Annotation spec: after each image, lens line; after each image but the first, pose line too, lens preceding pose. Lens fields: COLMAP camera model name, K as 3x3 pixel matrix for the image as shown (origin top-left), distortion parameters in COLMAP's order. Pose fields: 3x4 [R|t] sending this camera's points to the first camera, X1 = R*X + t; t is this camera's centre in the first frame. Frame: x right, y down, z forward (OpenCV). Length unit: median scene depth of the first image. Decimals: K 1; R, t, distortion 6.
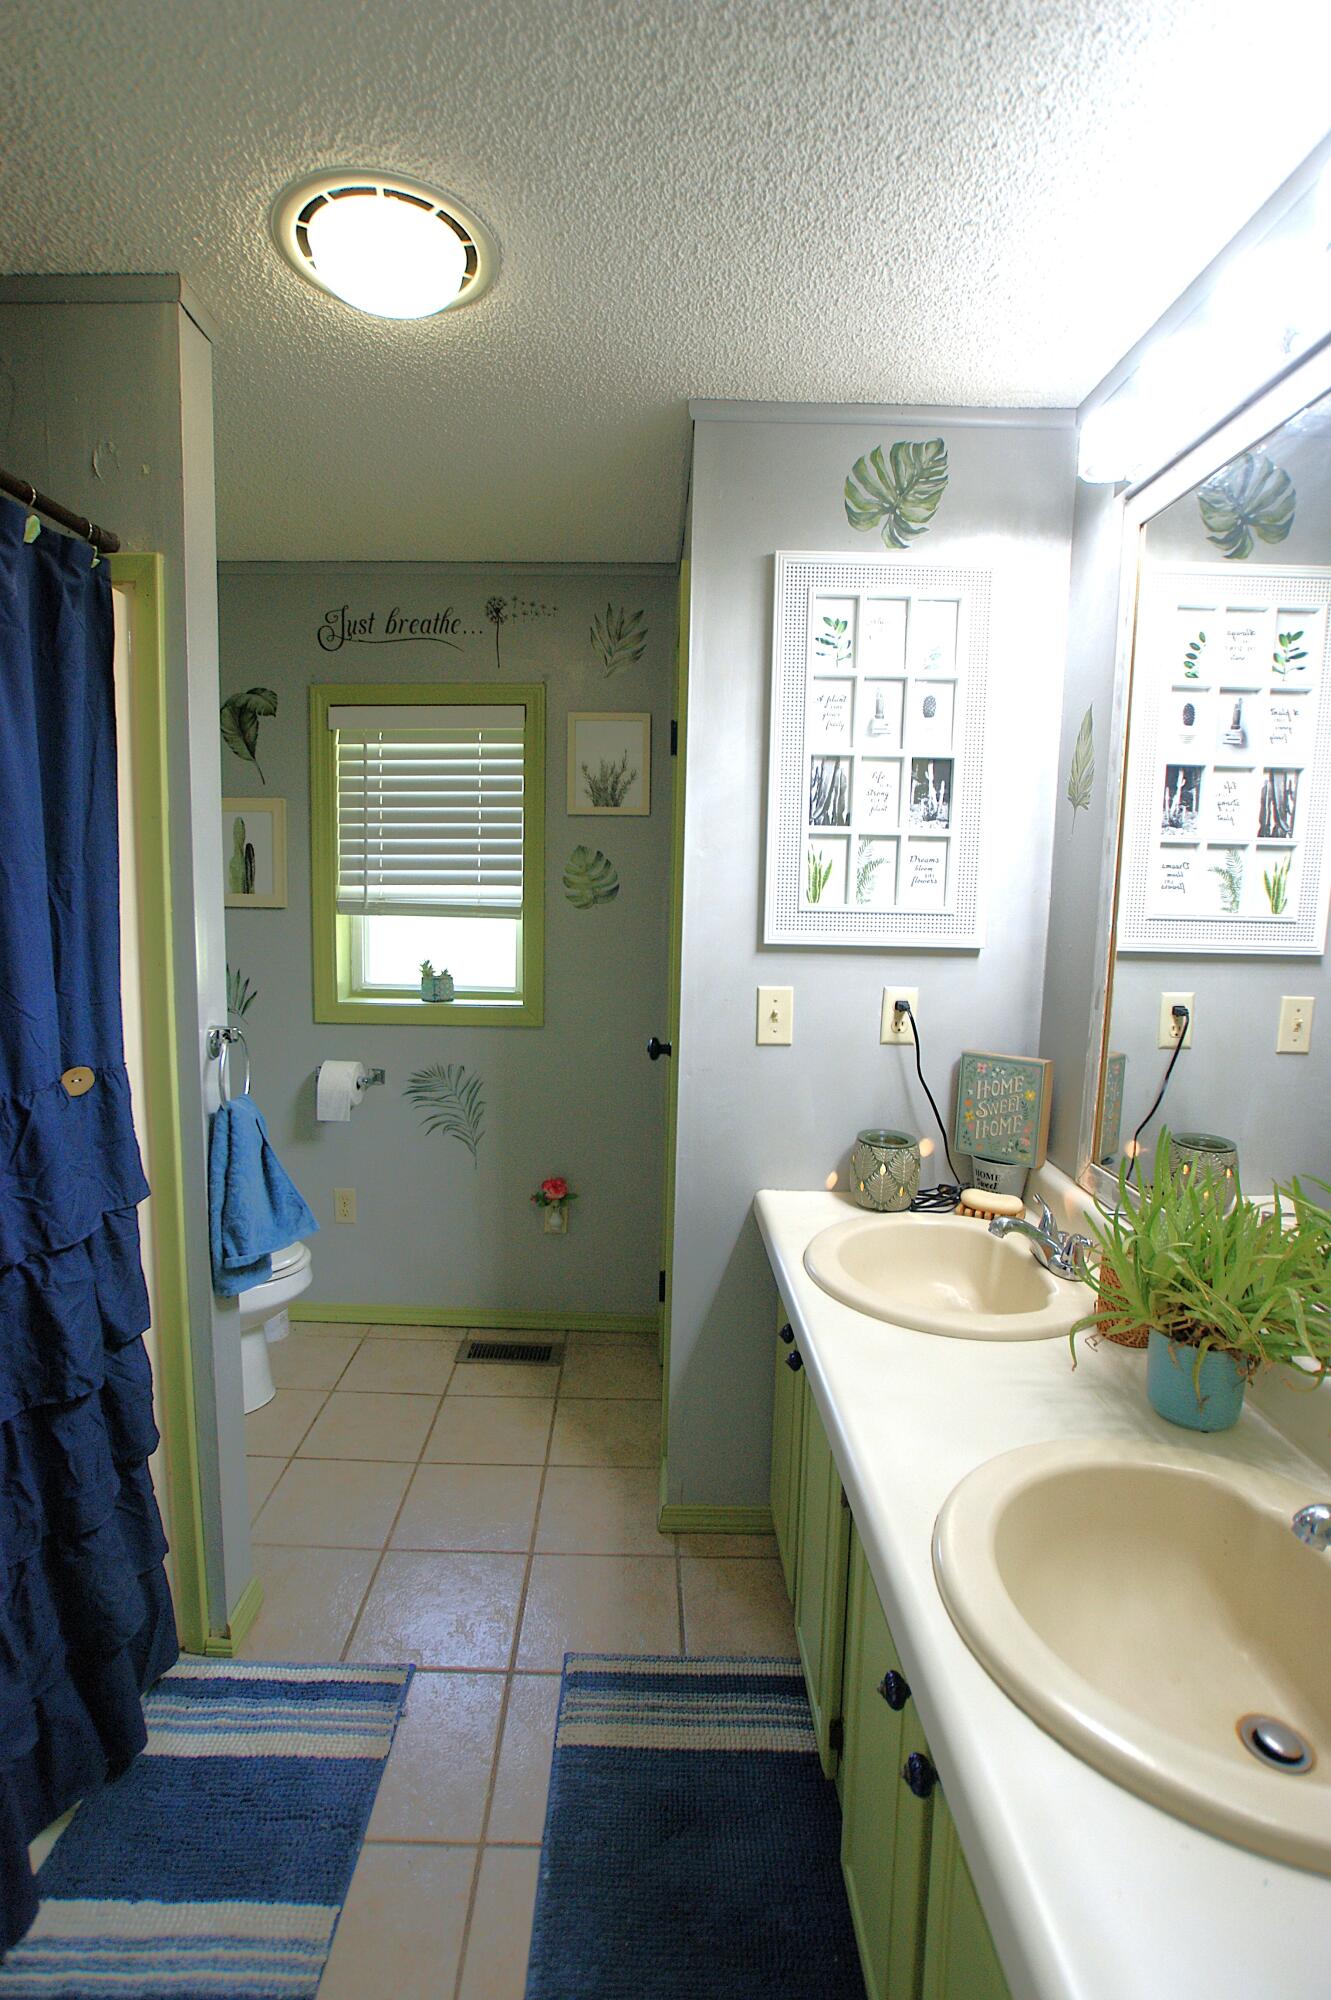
lens RADIAL K [[960.6, 0, 672.6], [0, 960.6, 1002.3], [0, 0, 1]] dist [-0.049697, 0.012255]
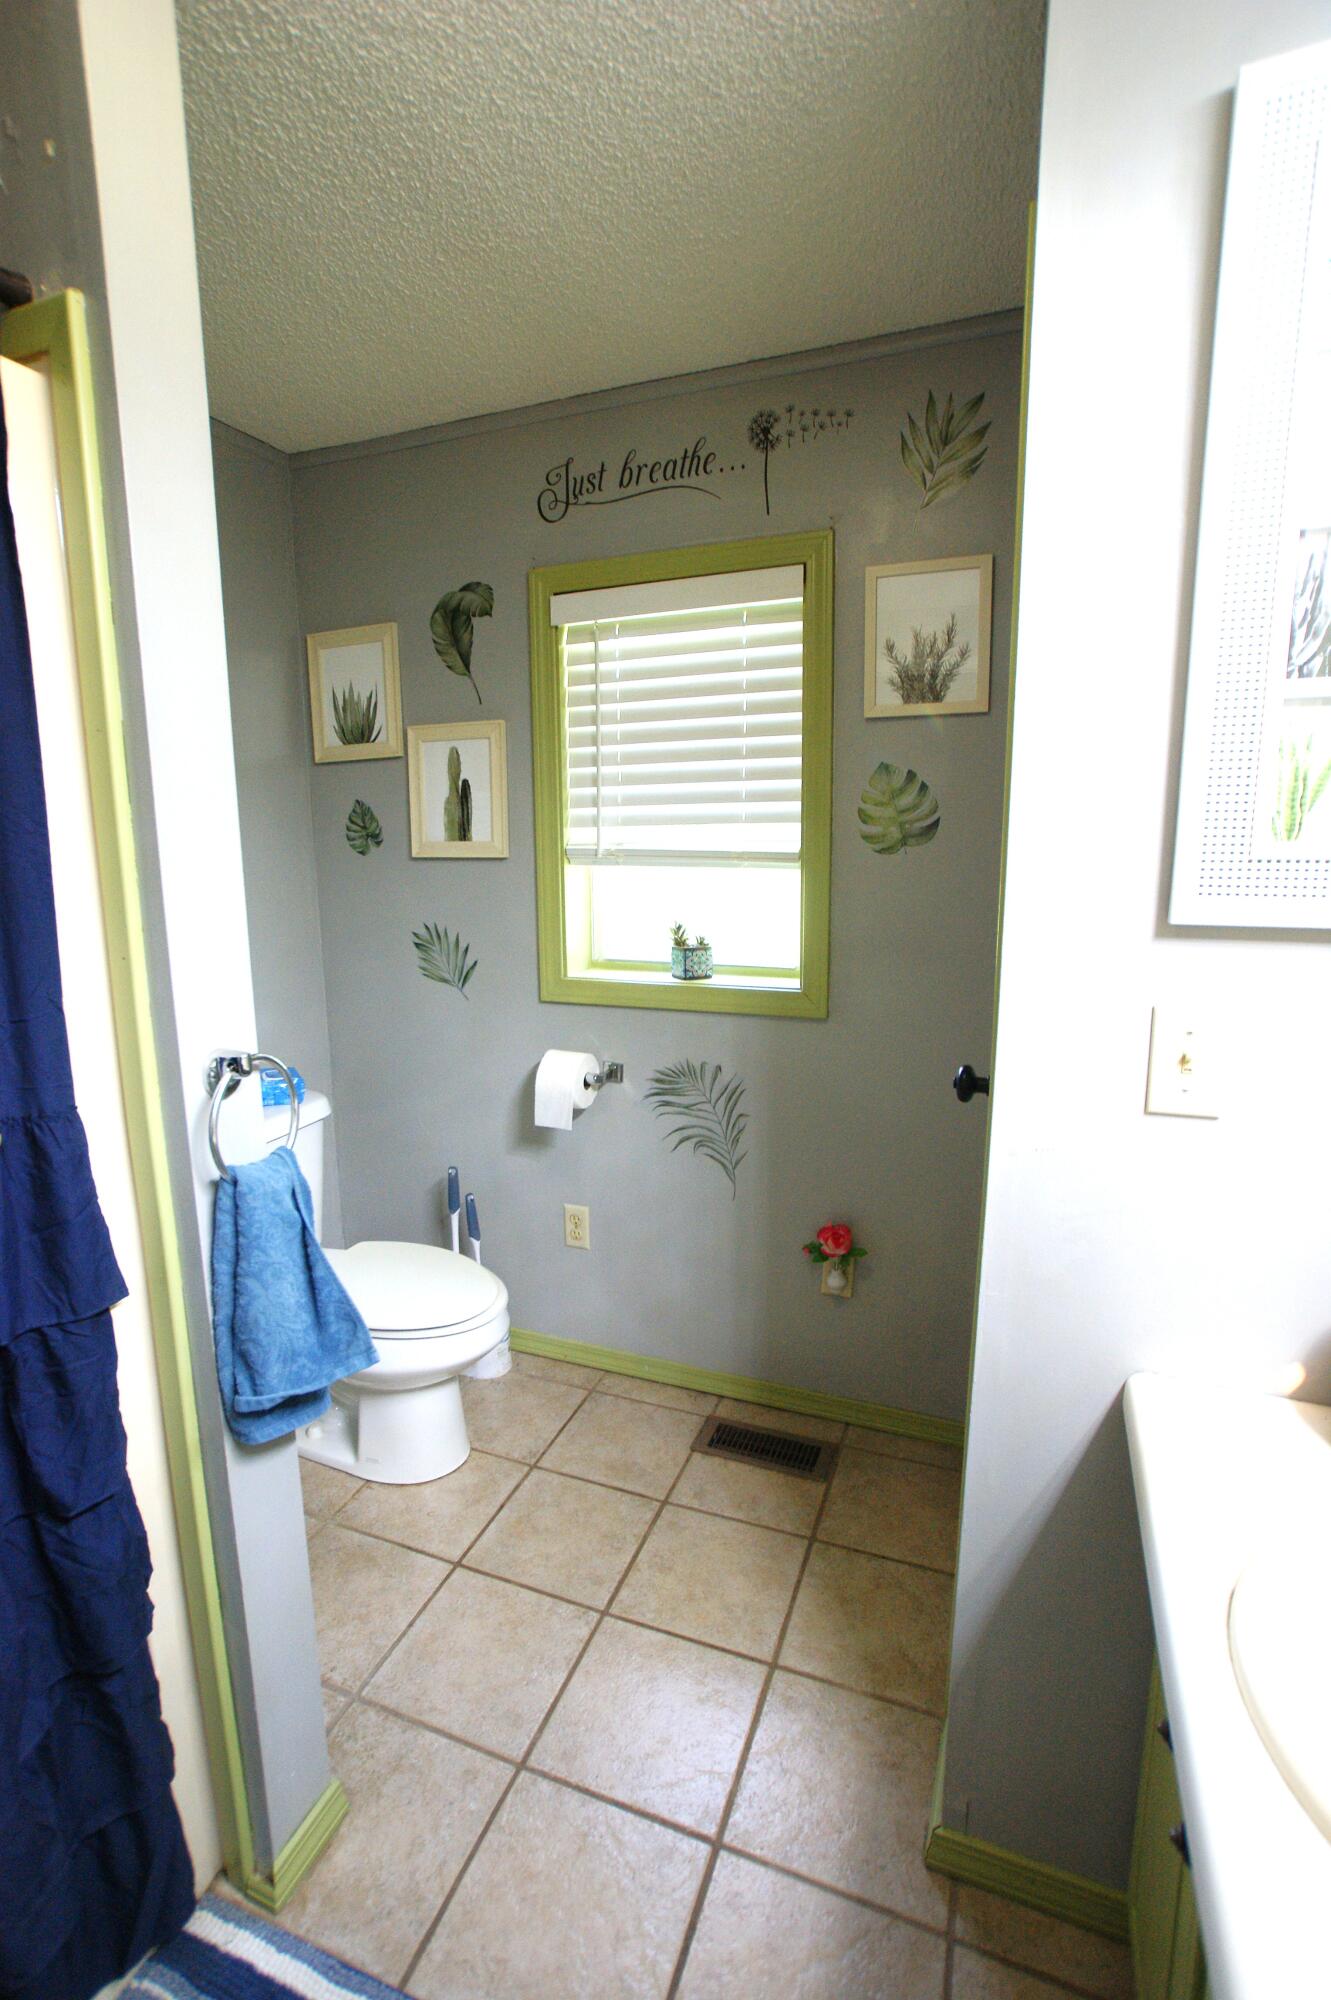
lens RADIAL K [[960.6, 0, 647.8], [0, 960.6, 996.8], [0, 0, 1]] dist [-0.049697, 0.012255]
pose [[0.918195, 0.041464, -0.393952, 0.027181], [-0.020085, 0.998101, 0.058238, -0.032278], [0.395618, -0.045561, 0.917284, 0.298163]]
